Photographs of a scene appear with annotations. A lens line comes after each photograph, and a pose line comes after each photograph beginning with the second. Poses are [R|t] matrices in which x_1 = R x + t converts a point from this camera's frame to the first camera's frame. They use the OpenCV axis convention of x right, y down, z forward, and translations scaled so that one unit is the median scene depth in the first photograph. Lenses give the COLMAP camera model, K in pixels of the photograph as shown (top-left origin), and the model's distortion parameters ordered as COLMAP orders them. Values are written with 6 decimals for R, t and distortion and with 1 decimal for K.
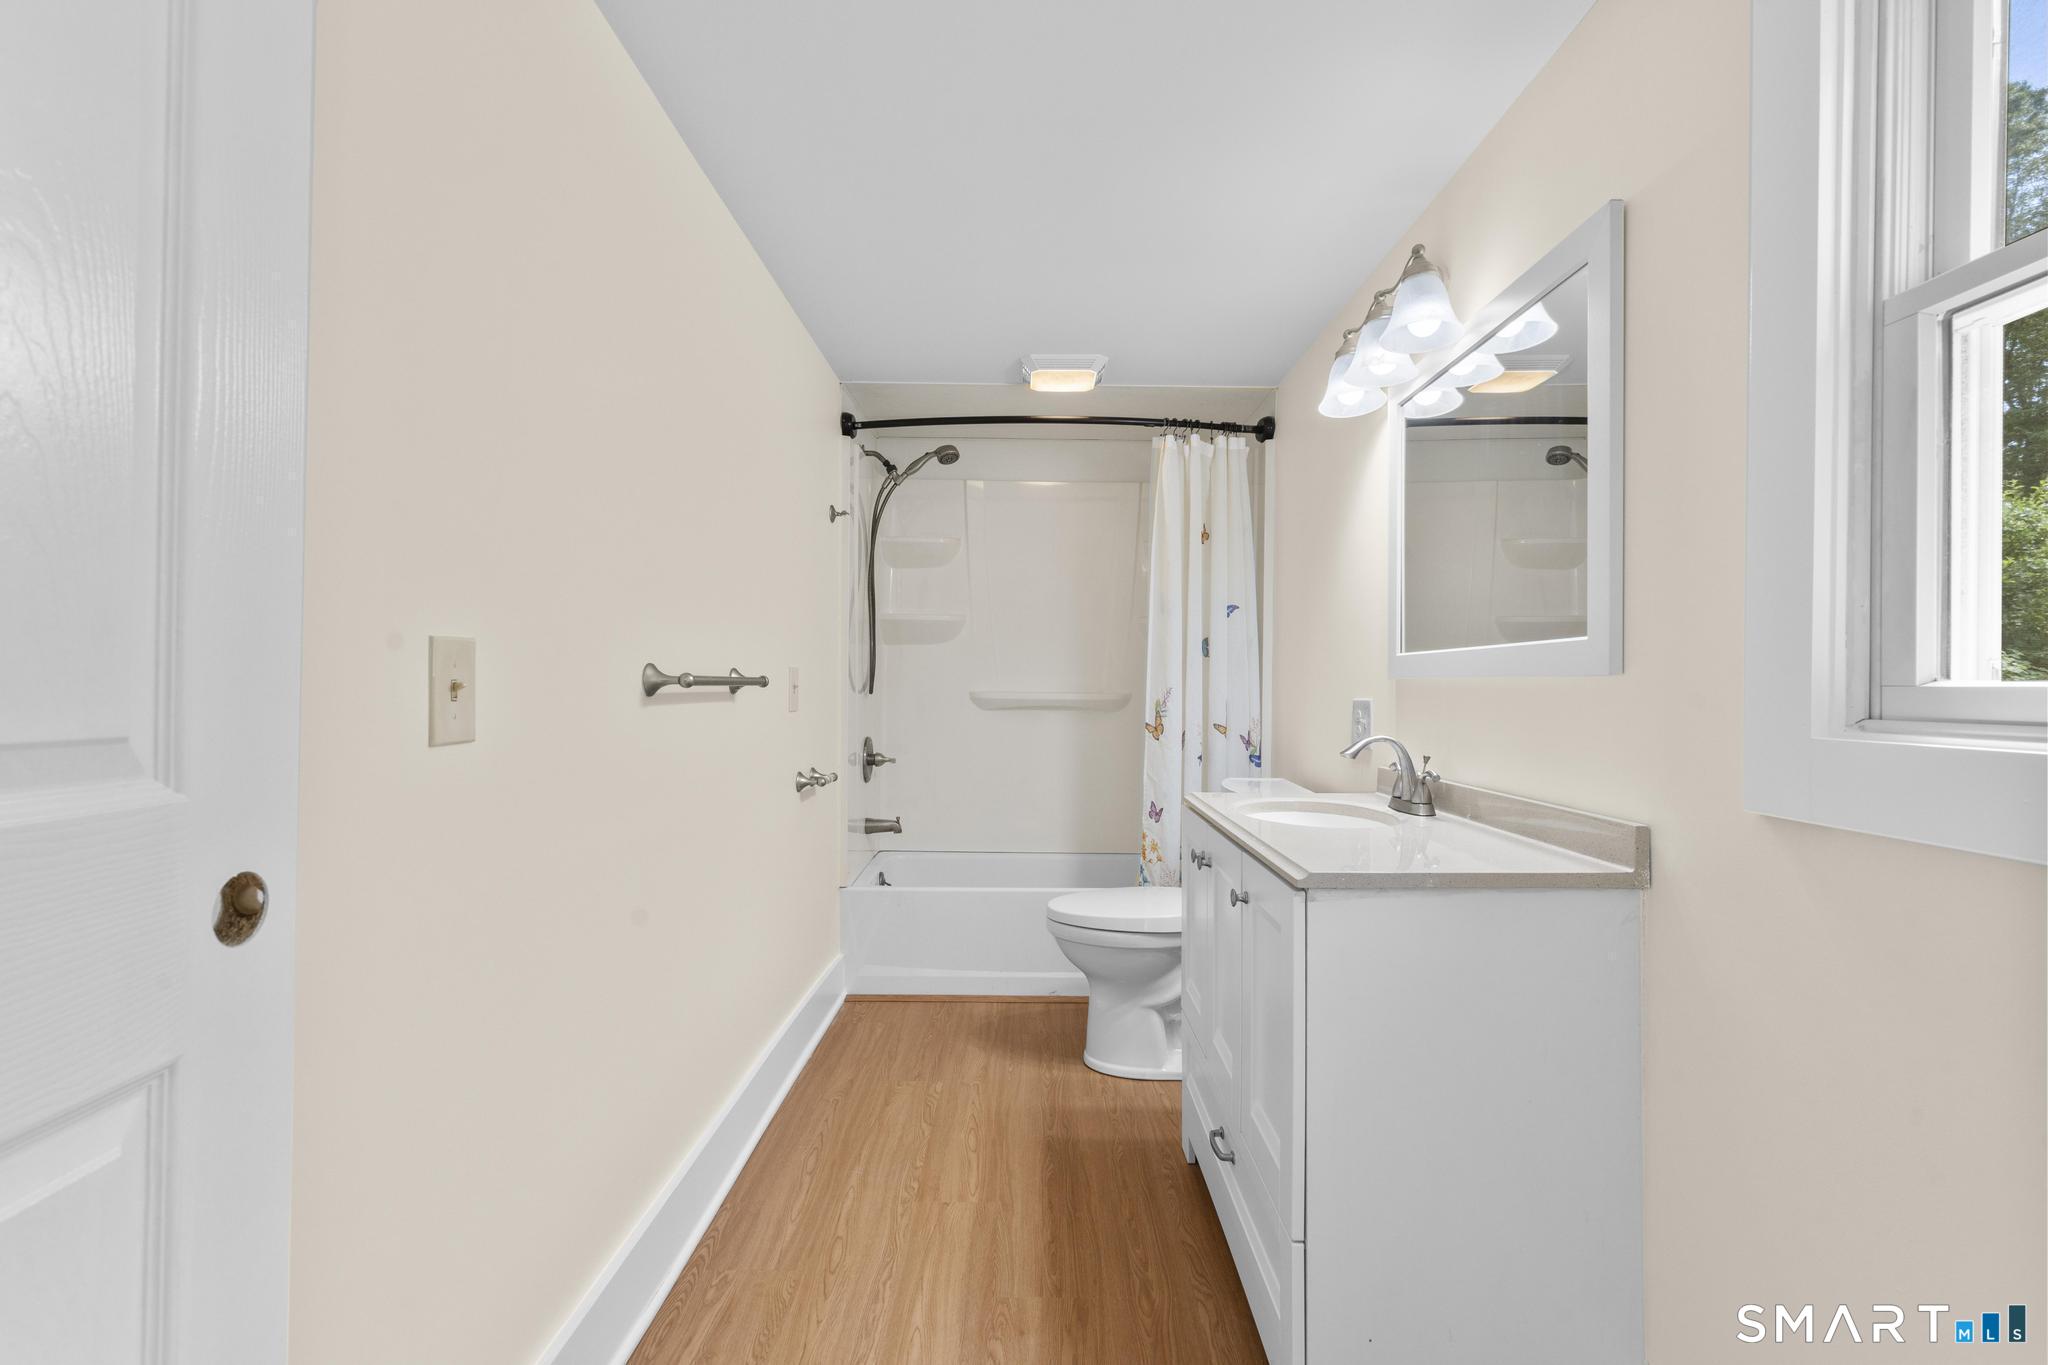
lens RADIAL K [[923.3, 0, 1029.1], [0, 923.3, 687.5], [0, 0, 1]] dist [-0.007900, 0.004478]
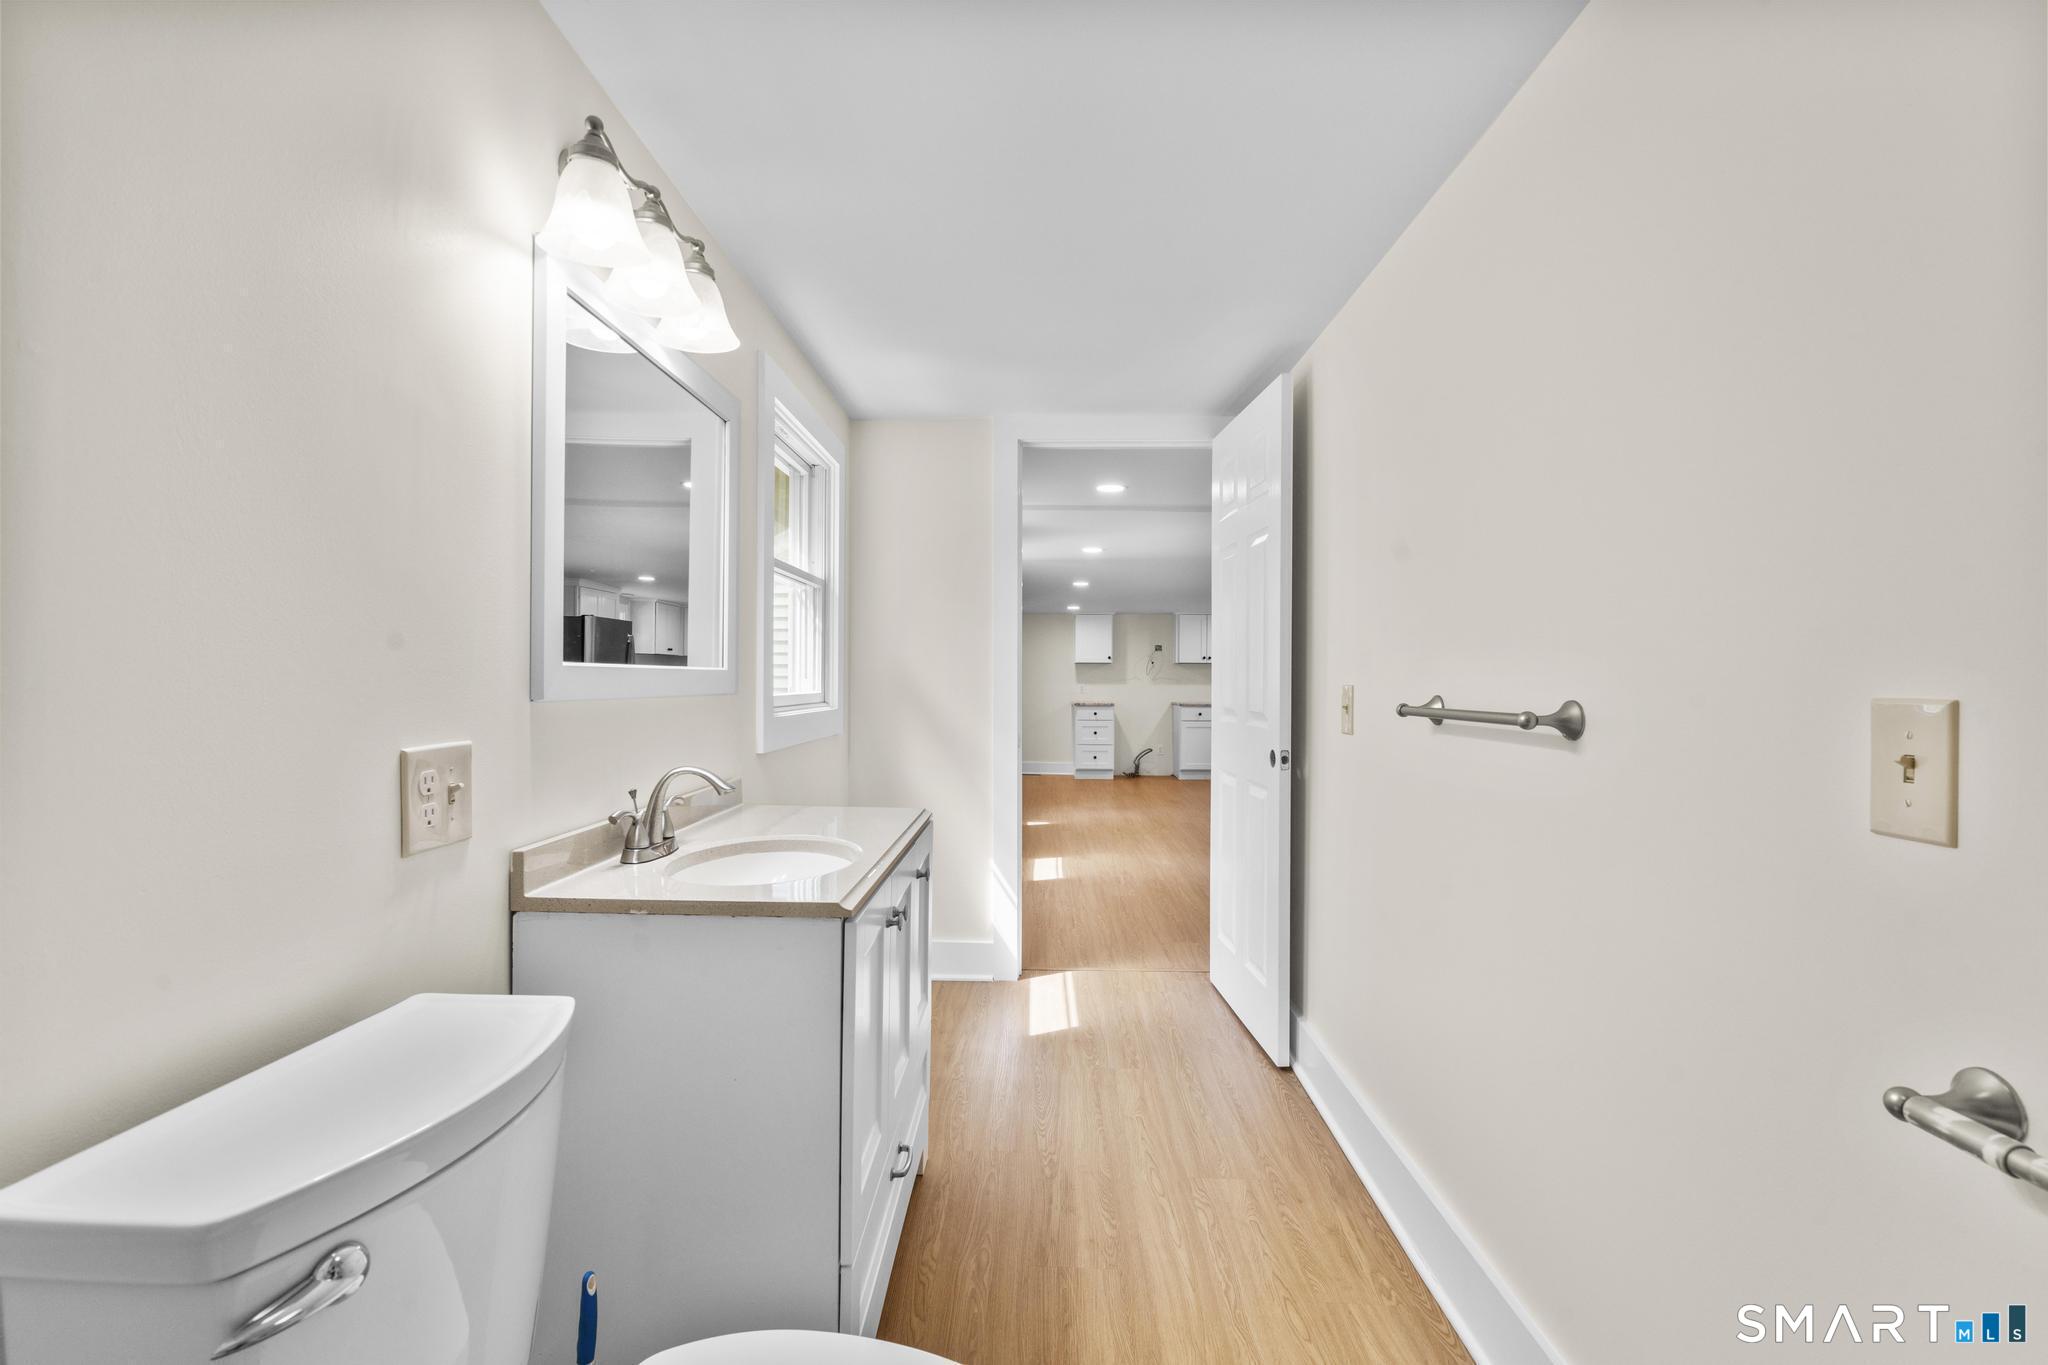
lens RADIAL K [[923.3, 0, 1030.6], [0, 923.3, 681.7], [0, 0, 1]] dist [-0.007900, 0.004478]
pose [[-0.999922, -0.007135, 0.010268, 0.062723], [-0.007070, 0.999955, 0.006399, -0.045483], [-0.010313, 0.006326, -0.999927, 2.118917]]
